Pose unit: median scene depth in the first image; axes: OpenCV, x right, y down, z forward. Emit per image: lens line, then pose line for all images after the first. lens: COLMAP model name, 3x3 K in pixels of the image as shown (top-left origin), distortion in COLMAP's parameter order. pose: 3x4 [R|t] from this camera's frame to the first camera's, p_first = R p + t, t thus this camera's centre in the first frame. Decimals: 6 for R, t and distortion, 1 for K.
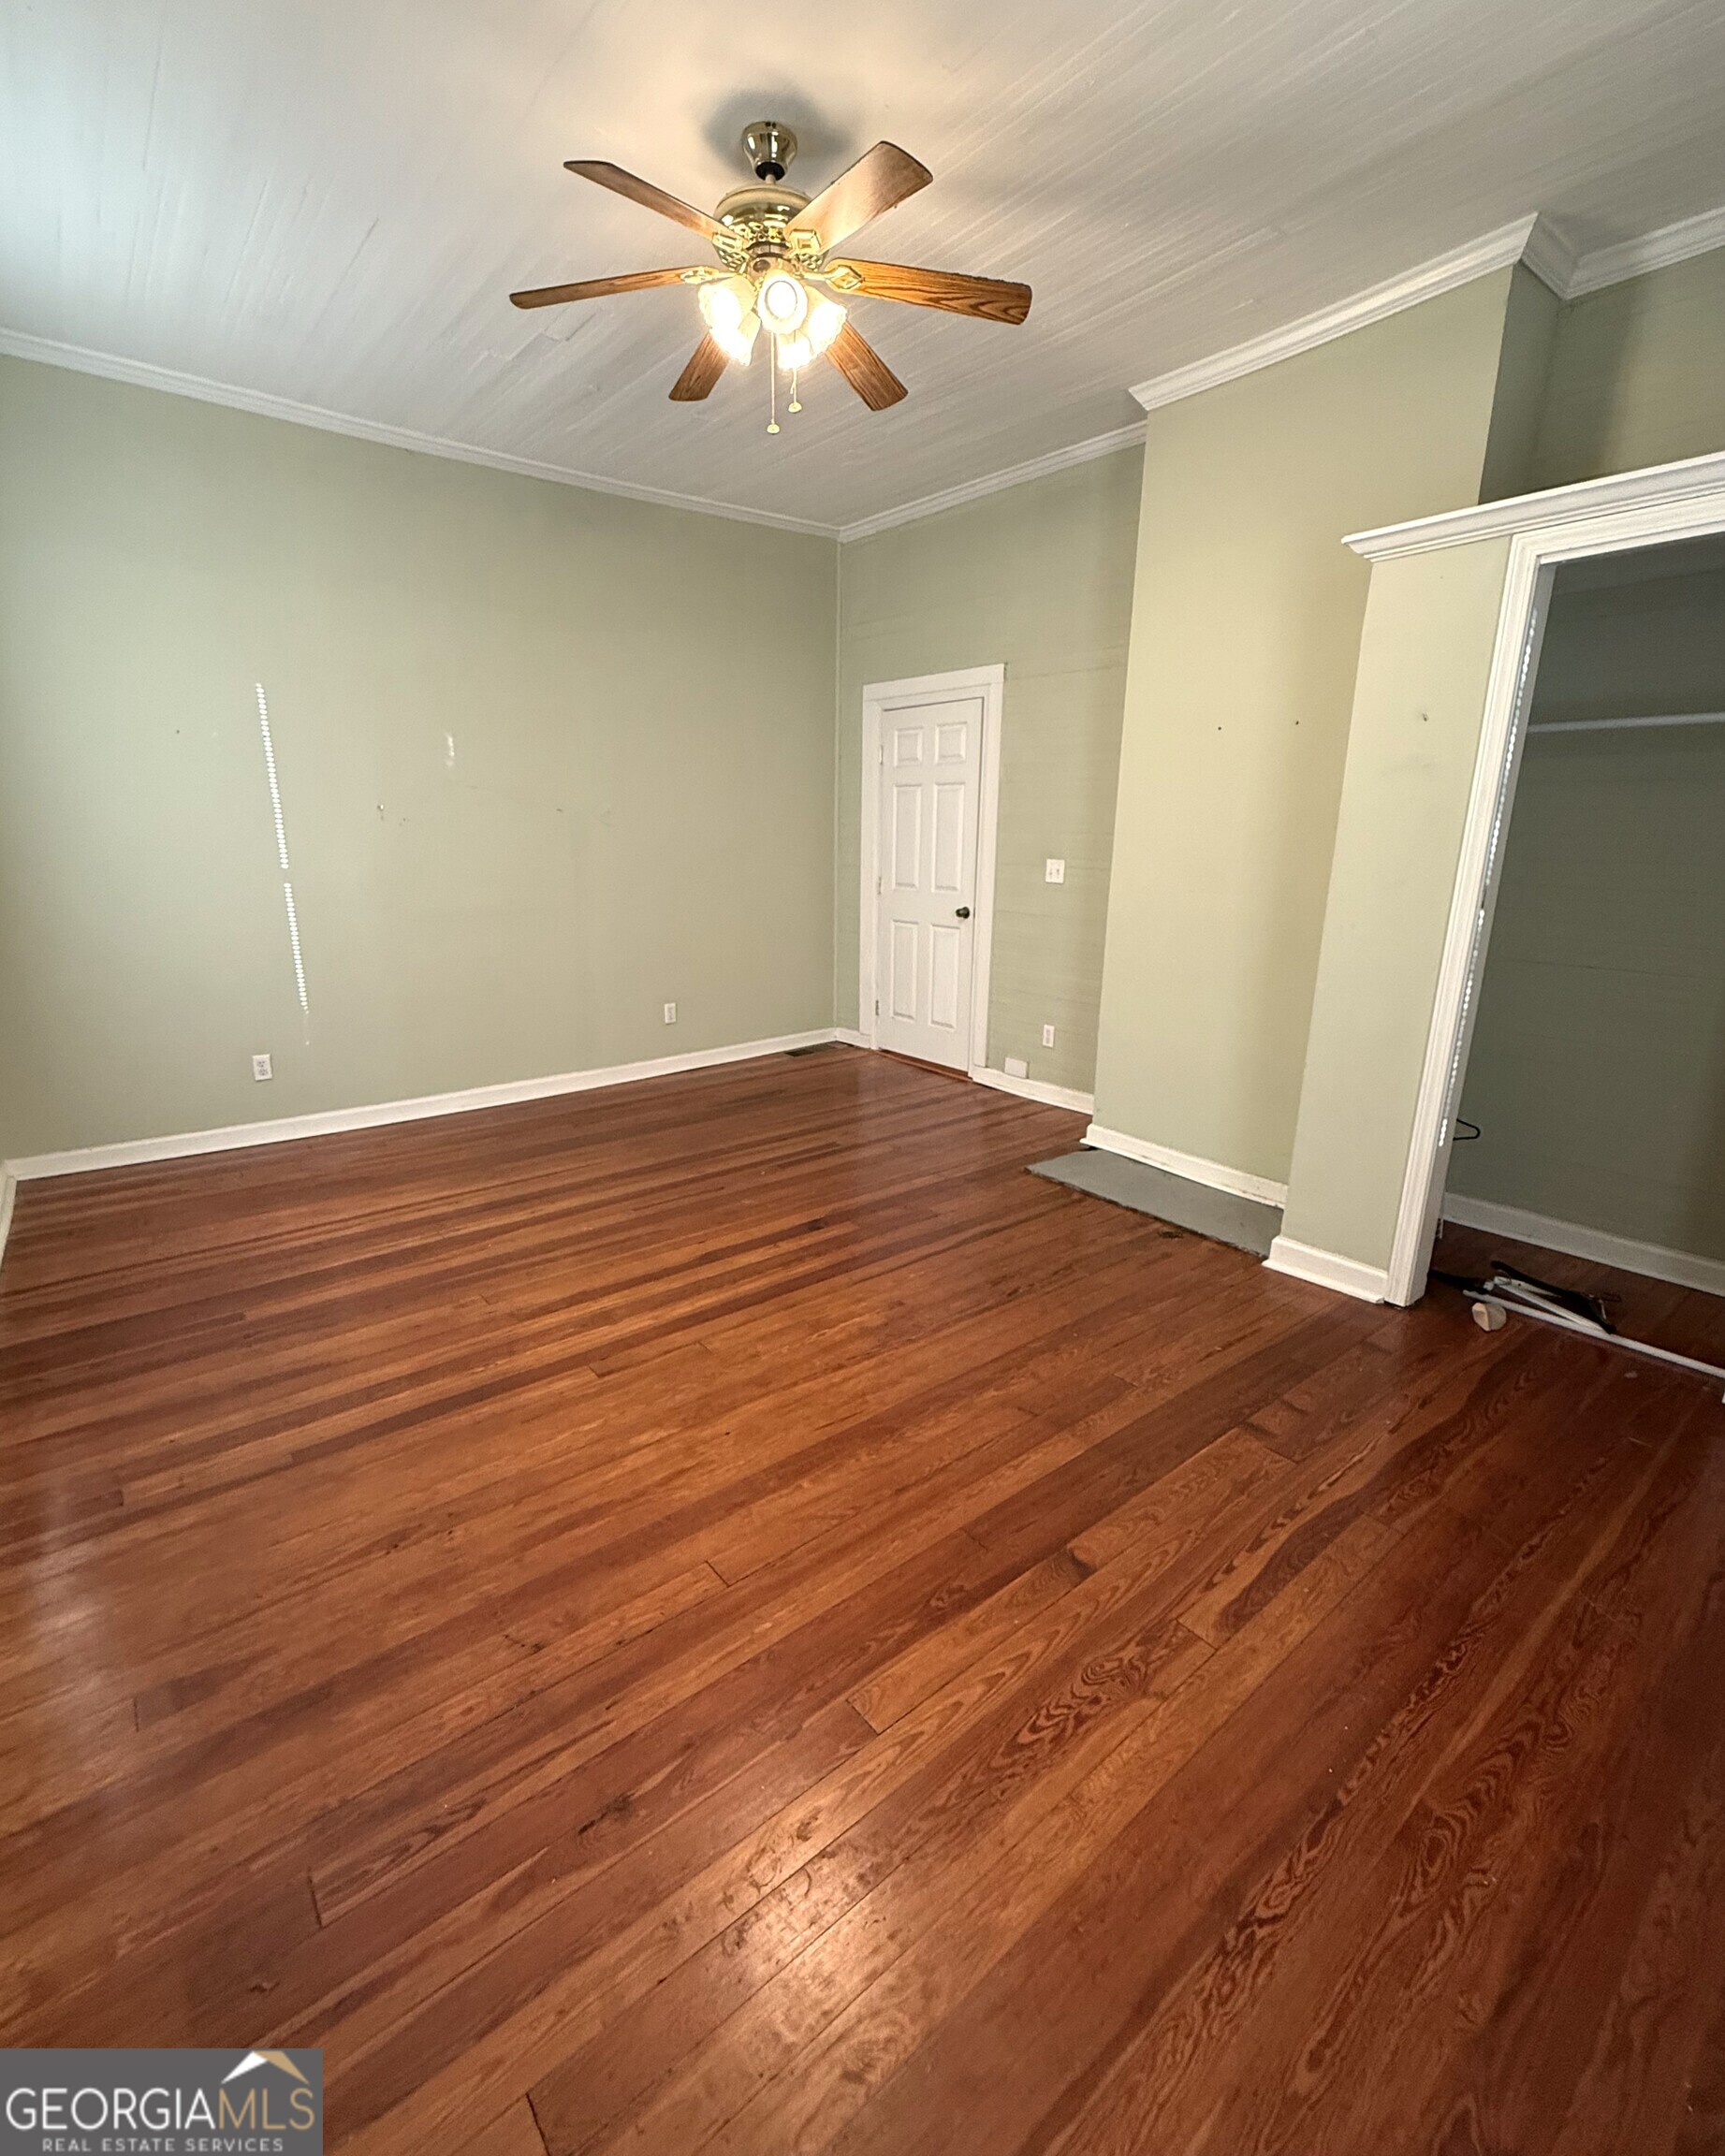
lens RADIAL K [[950.9, 0, 864.9], [0, 950.9, 1073.0], [0, 0, 1]] dist [-0.001380, 0.000109]
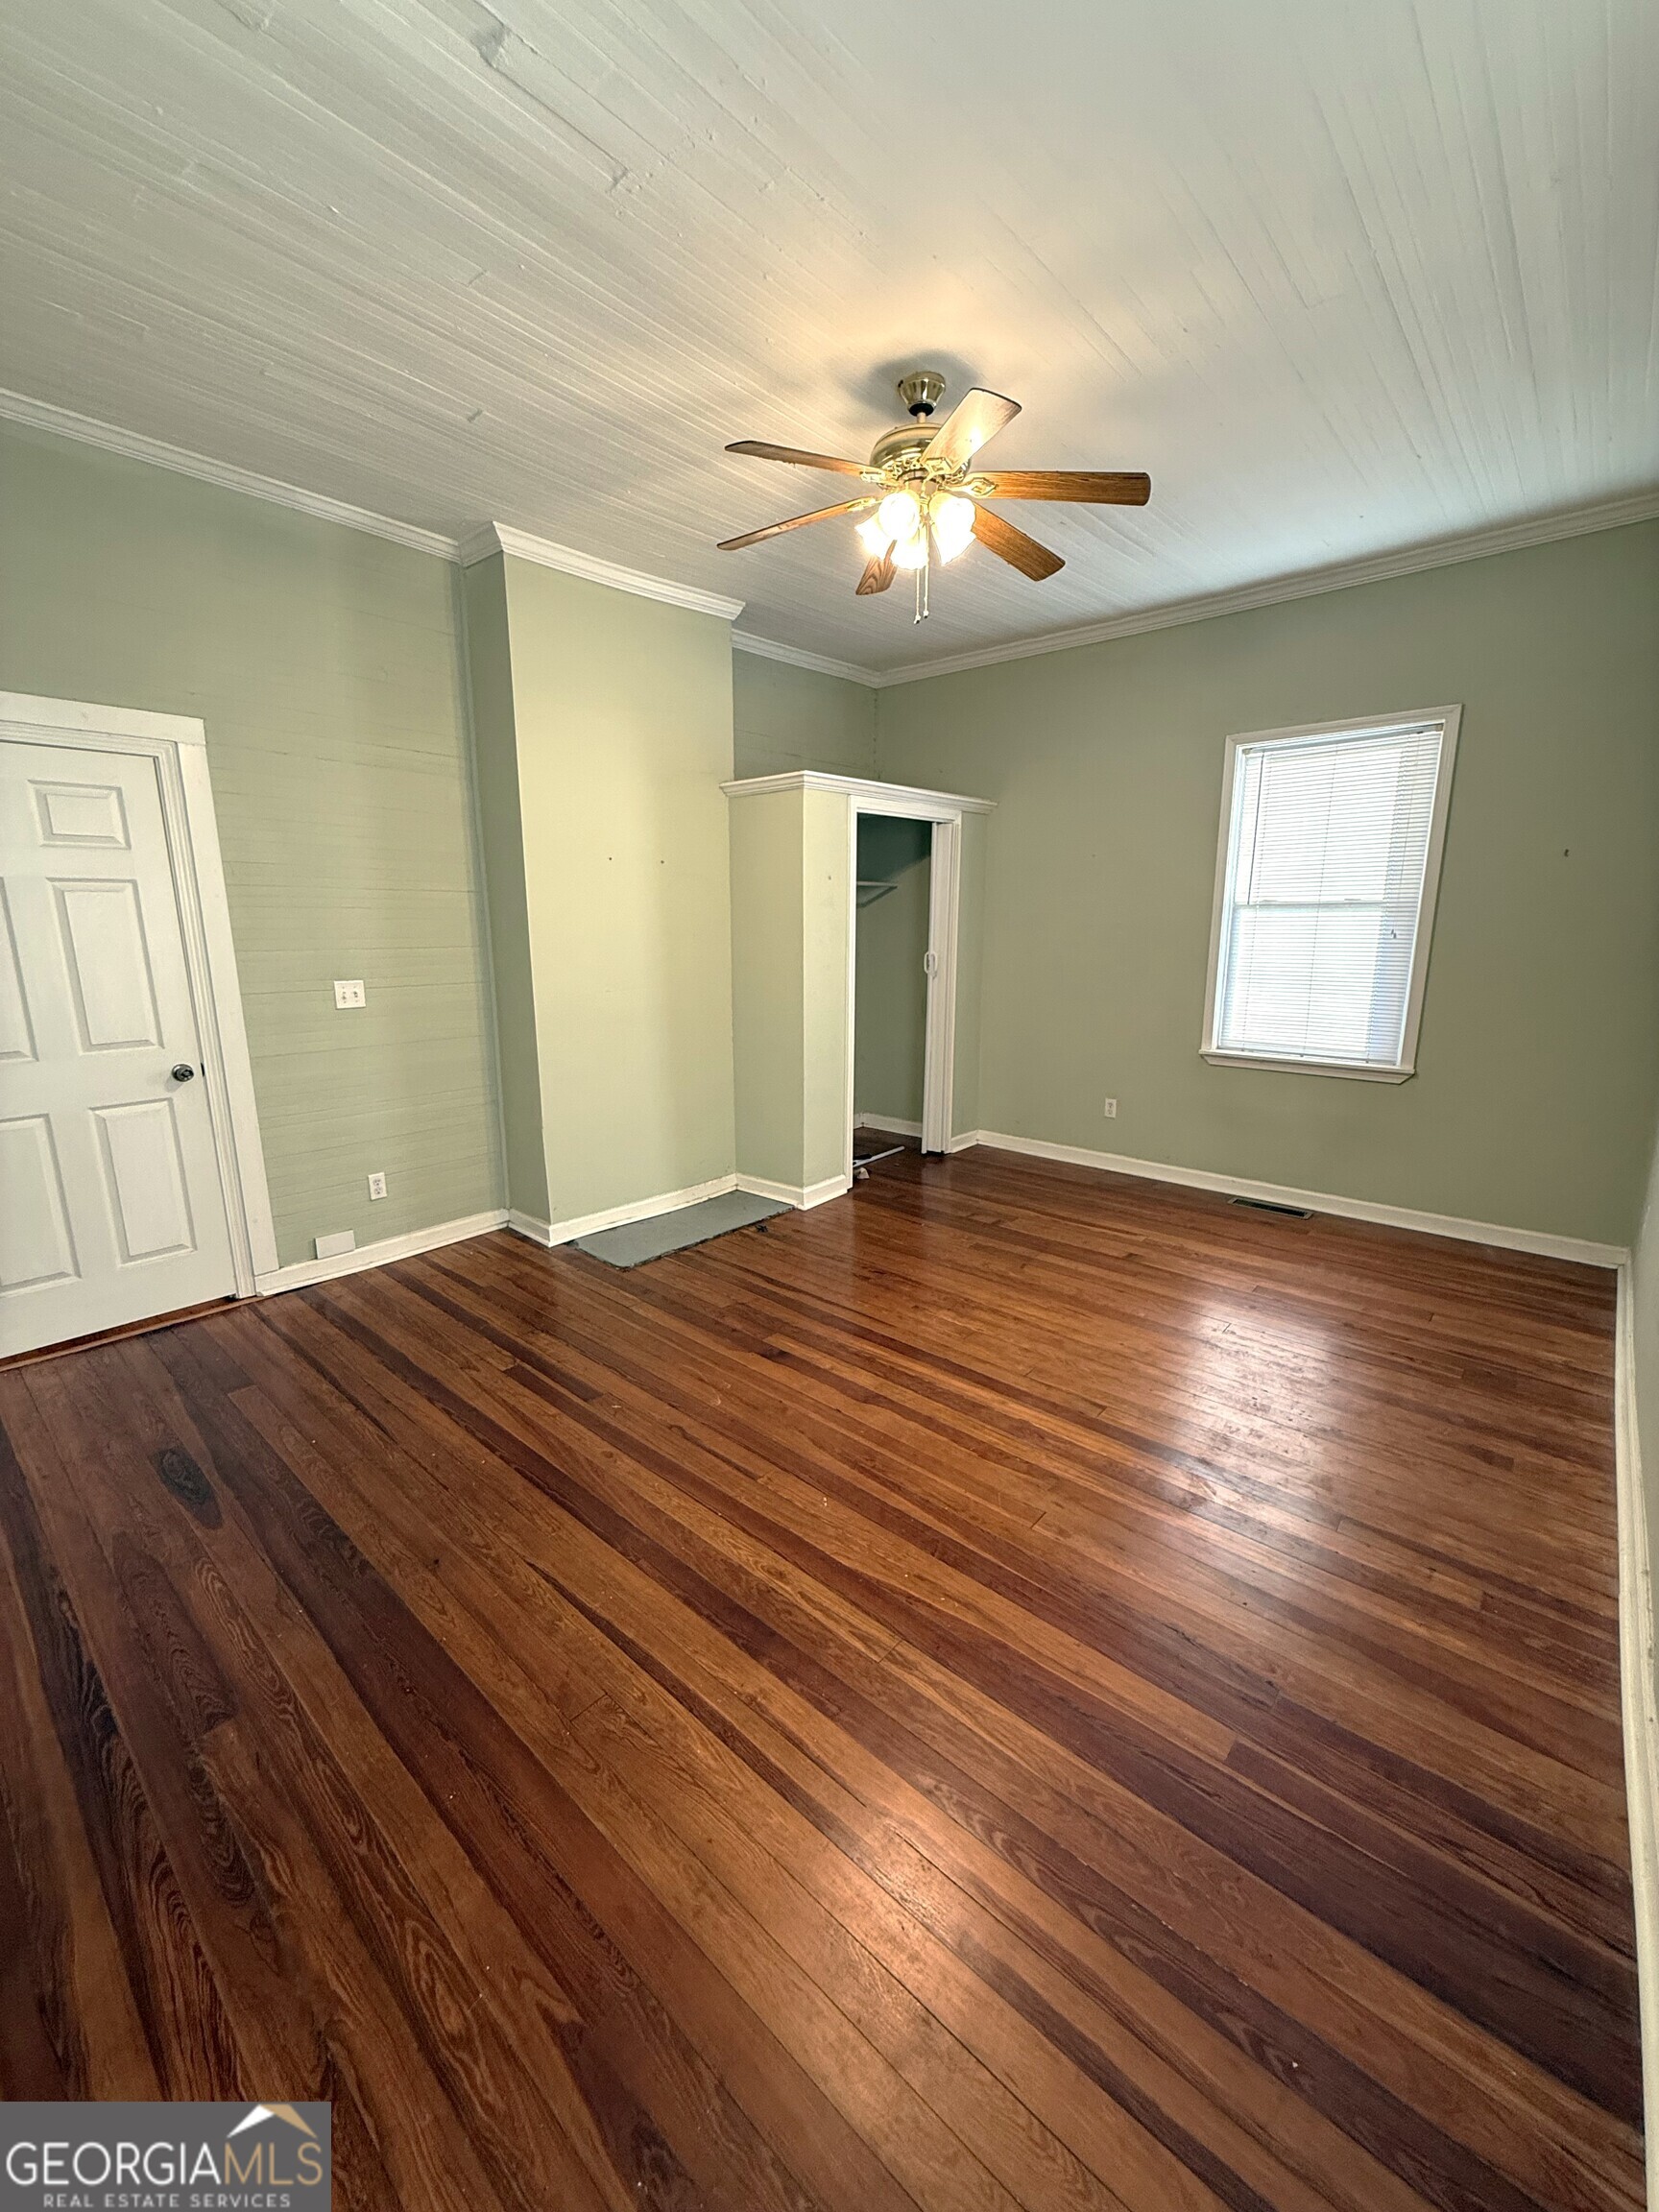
lens RADIAL K [[880.2, 0, 834.2], [0, 880.2, 1103.4], [0, 0, 1]] dist [0.000040, -0.000150]
pose [[-0.171765, -0.217106, 0.960917, -0.911391], [0.244120, 0.935611, 0.255026, -0.309579], [-0.954412, 0.278384, -0.107705, 1.009785]]
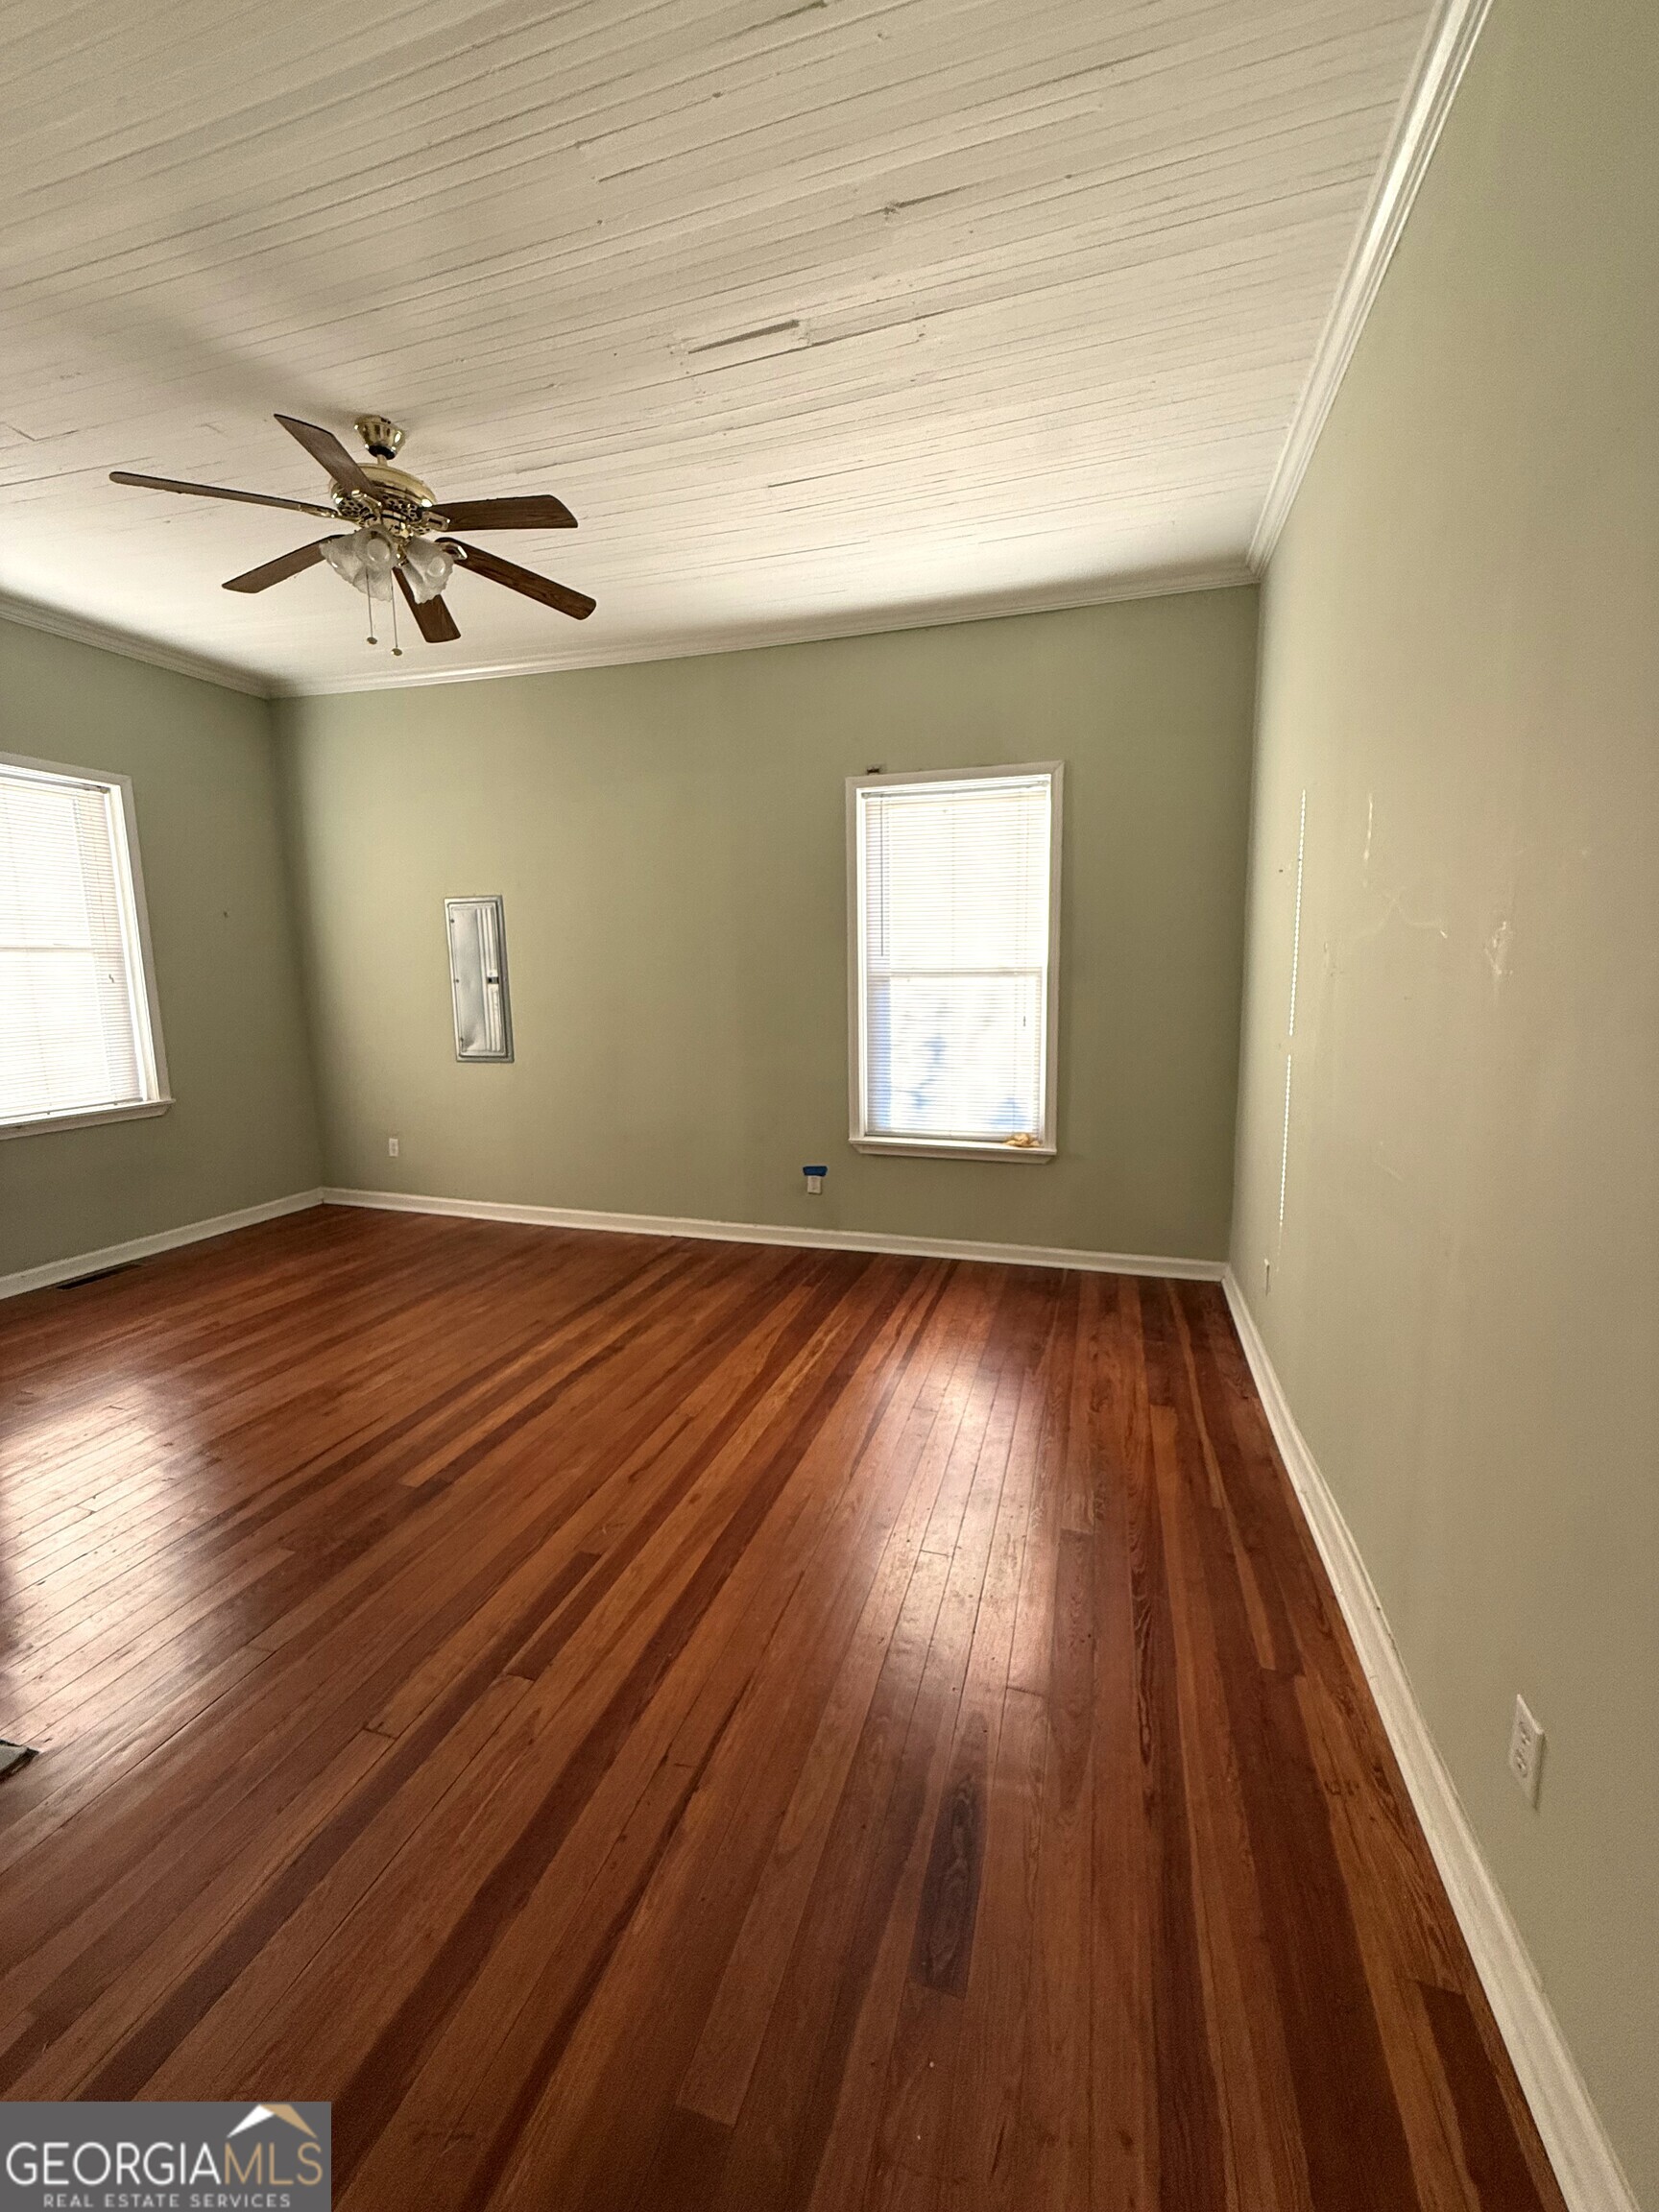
lens RADIAL K [[880.2, 0, 834.2], [0, 880.2, 1103.4], [0, 0, 1]] dist [0.000040, -0.000150]
pose [[-0.825624, 0.082336, -0.558181, 0.078205], [-0.136144, 0.930991, 0.338703, -0.439149], [0.547549, 0.355634, -0.757439, 1.697630]]
